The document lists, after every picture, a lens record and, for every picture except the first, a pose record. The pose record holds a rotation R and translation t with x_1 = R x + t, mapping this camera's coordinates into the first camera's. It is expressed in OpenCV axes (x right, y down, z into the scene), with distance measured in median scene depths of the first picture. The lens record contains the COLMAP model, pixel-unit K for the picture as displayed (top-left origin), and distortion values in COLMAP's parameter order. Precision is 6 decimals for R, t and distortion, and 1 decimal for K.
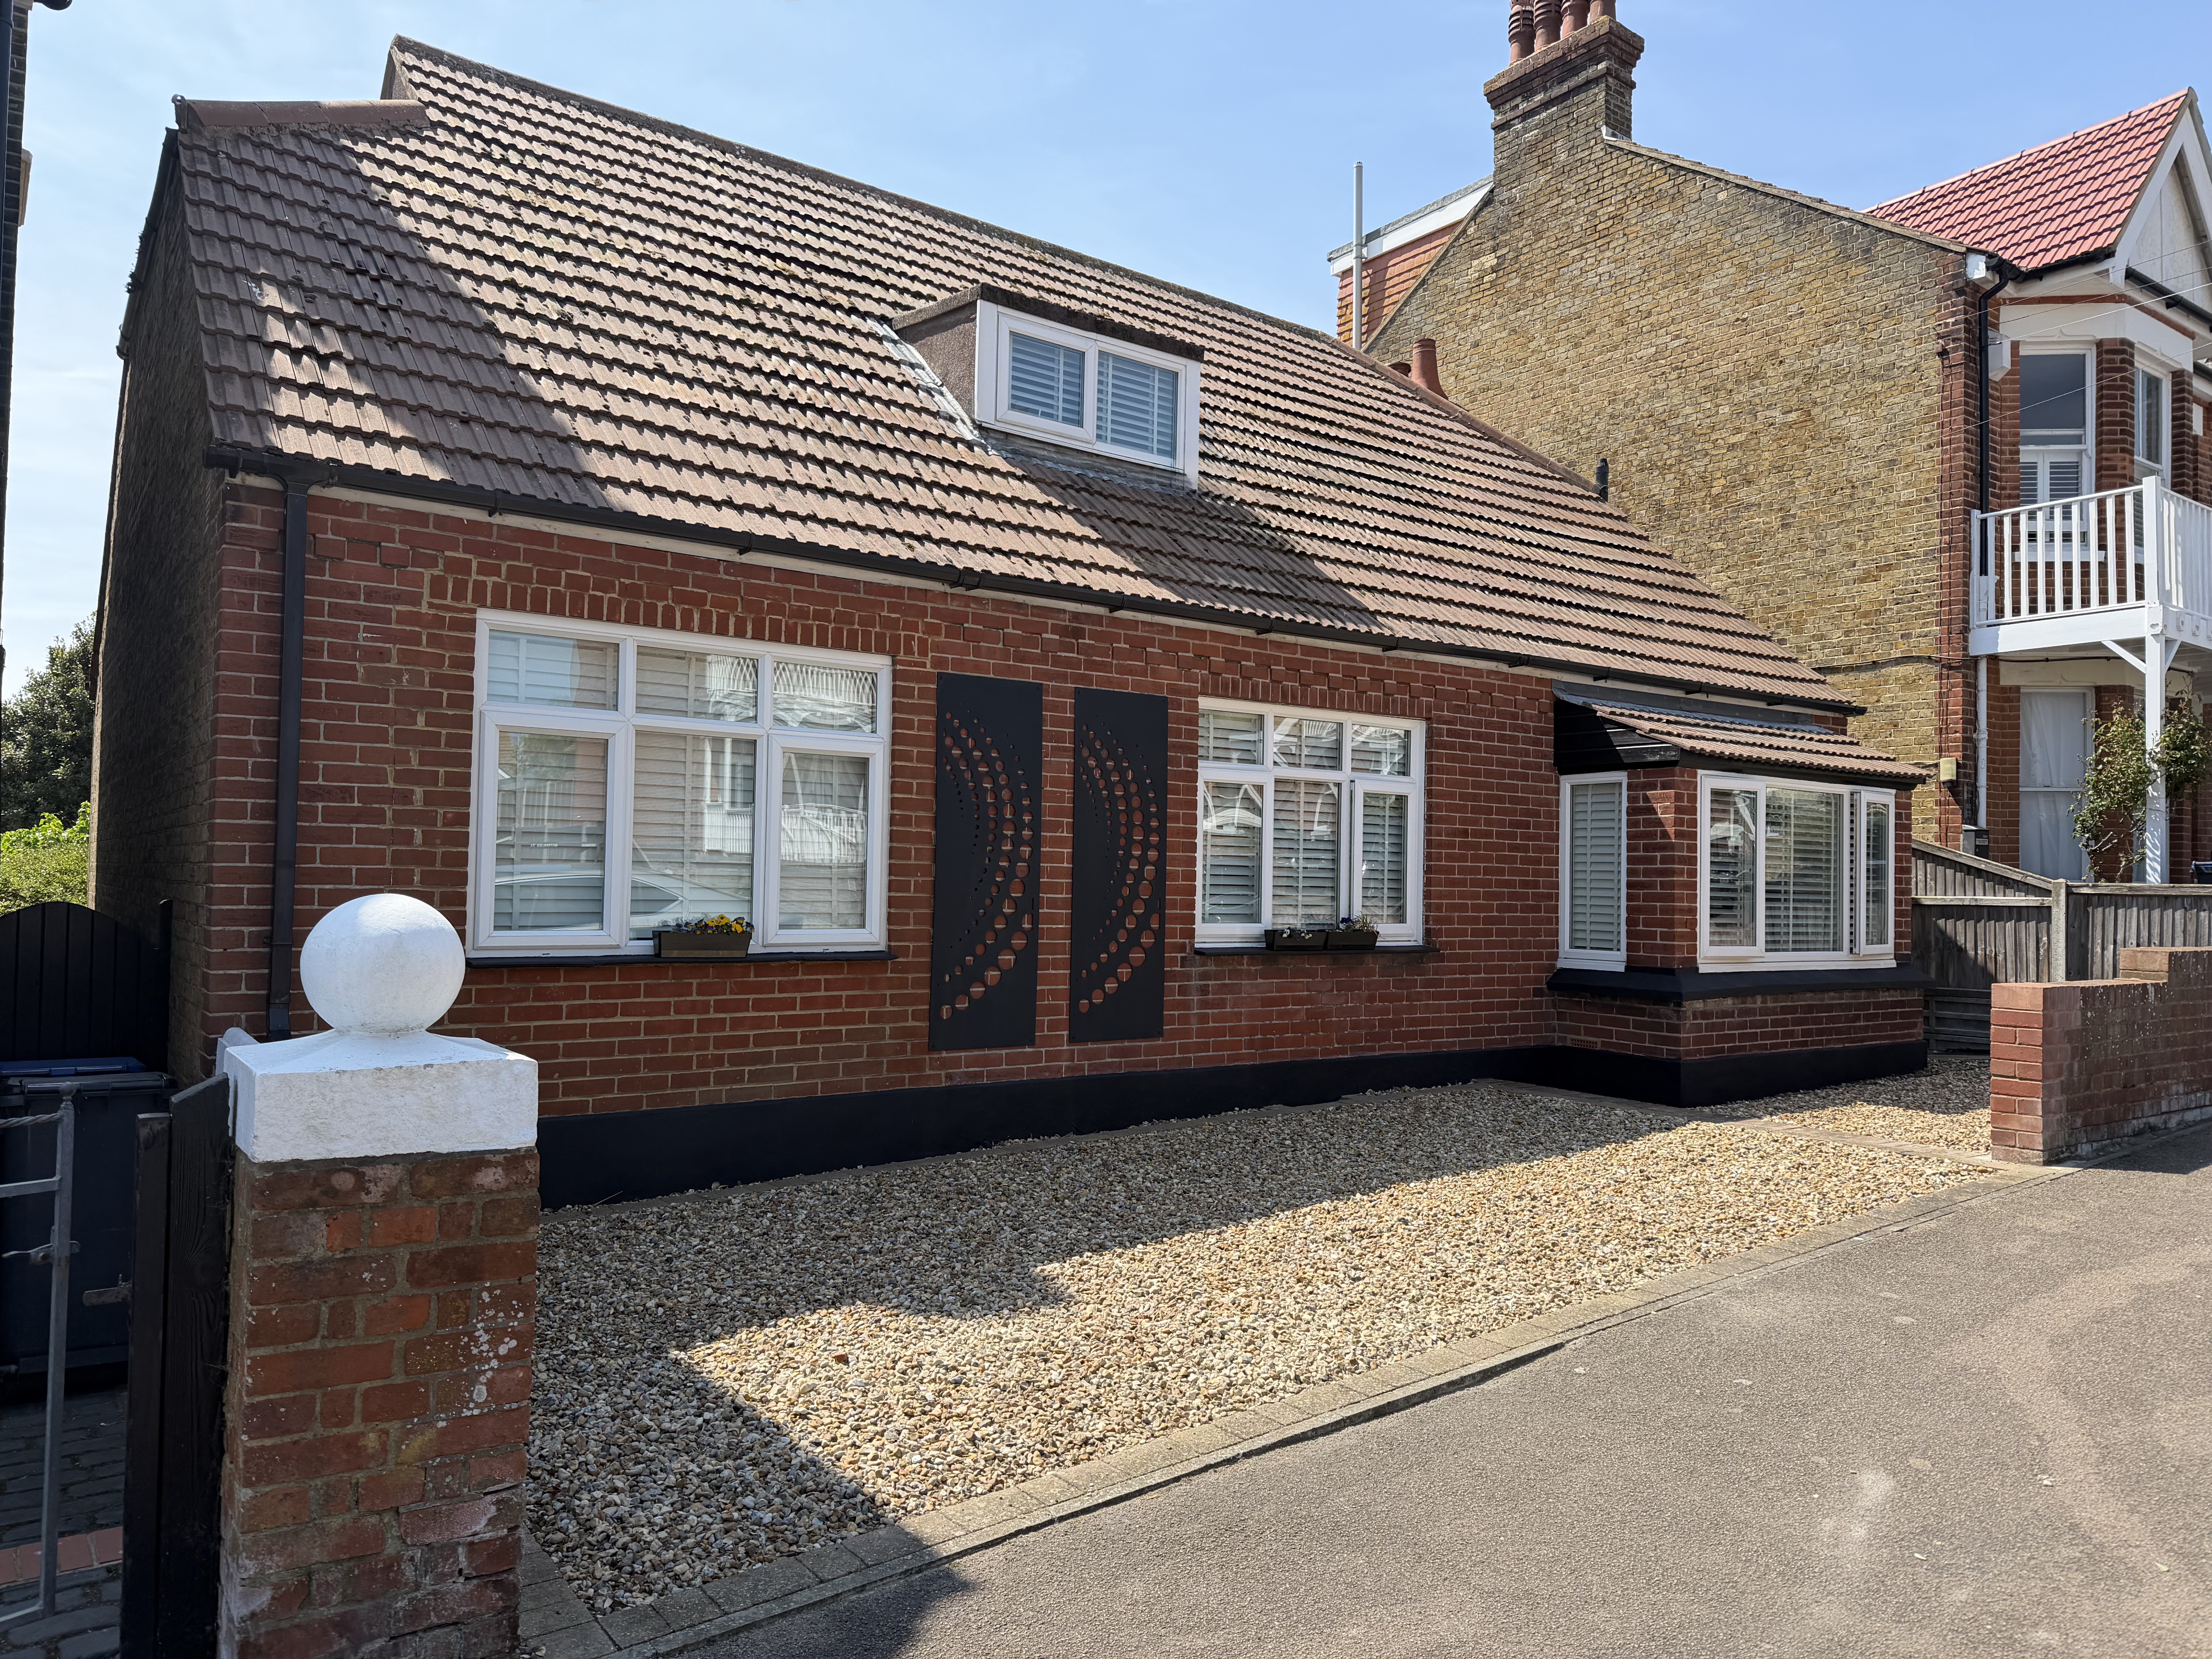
lens RADIAL K [[1547.5, 0, 1110.8], [0, 1547.5, 827.7], [0, 0, 1]] dist [0.002623, -0.001042]
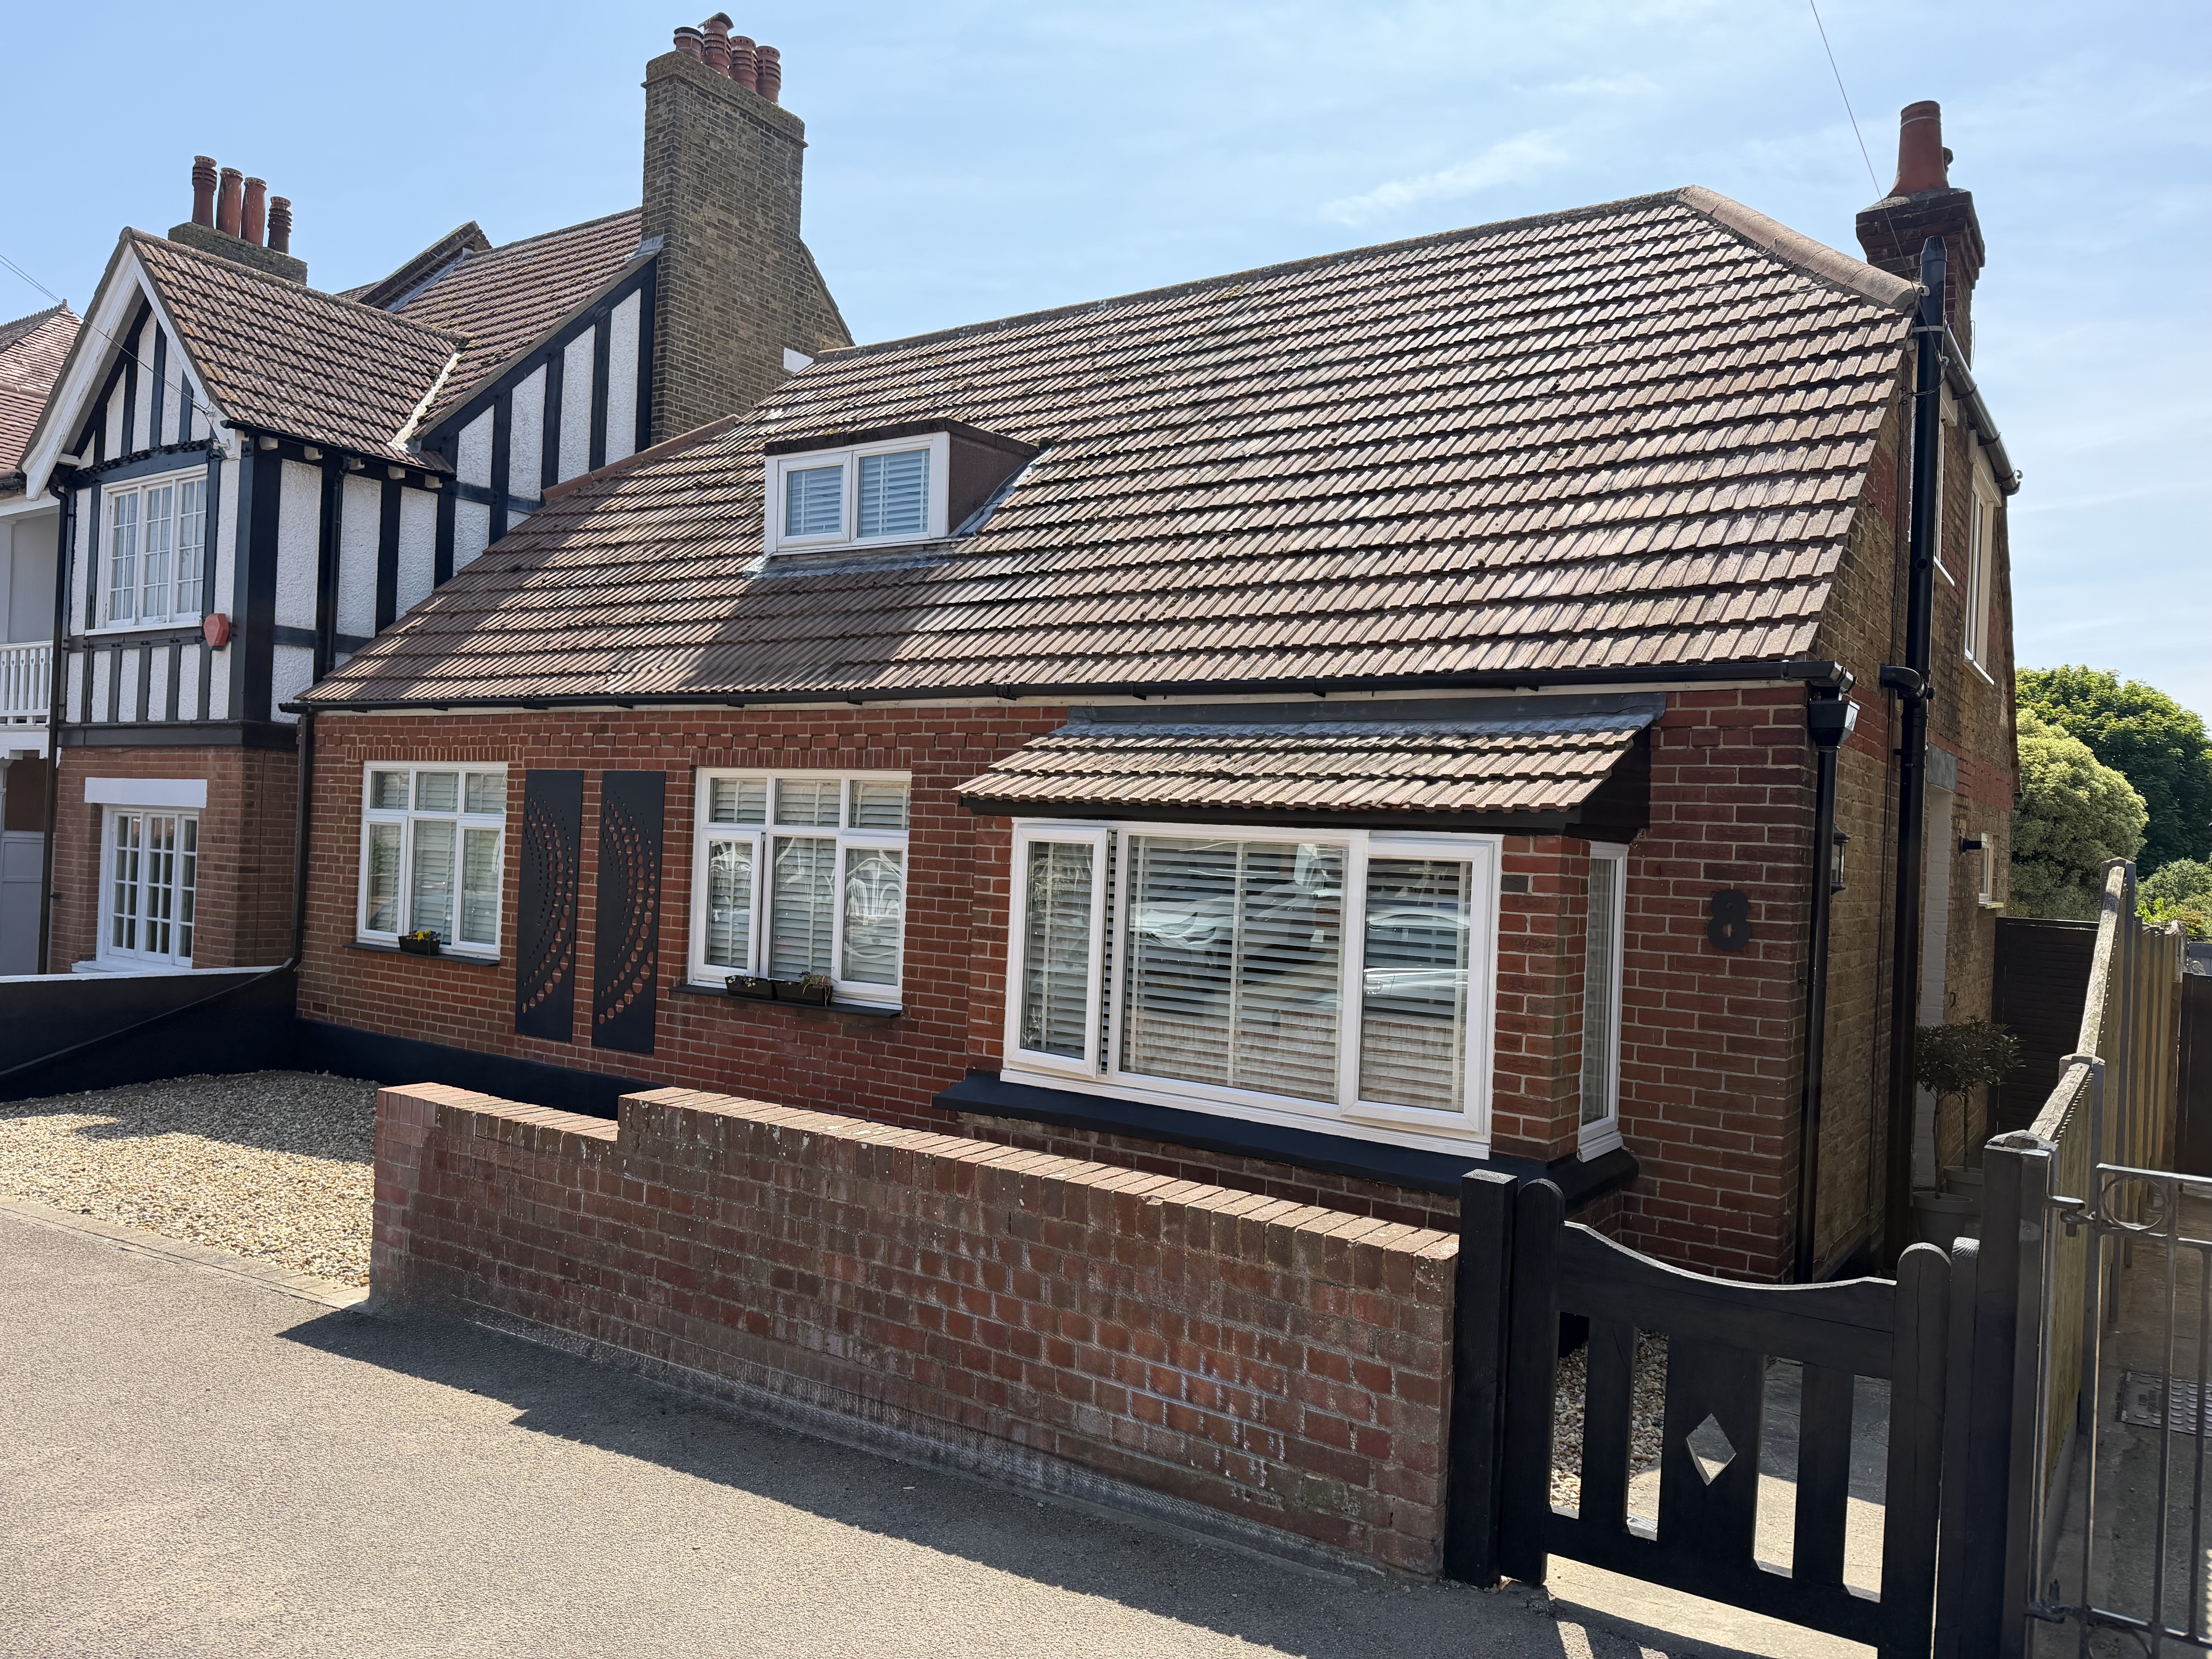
lens RADIAL K [[1547.5, 0, 1111.0], [0, 1547.5, 836.6], [0, 0, 1]] dist [0.002623, -0.001042]
pose [[0.372310, -0.013259, -0.928014, 1.252633], [-0.009896, 0.999784, -0.018254, -0.015586], [0.928056, 0.015979, 0.372099, 0.858268]]
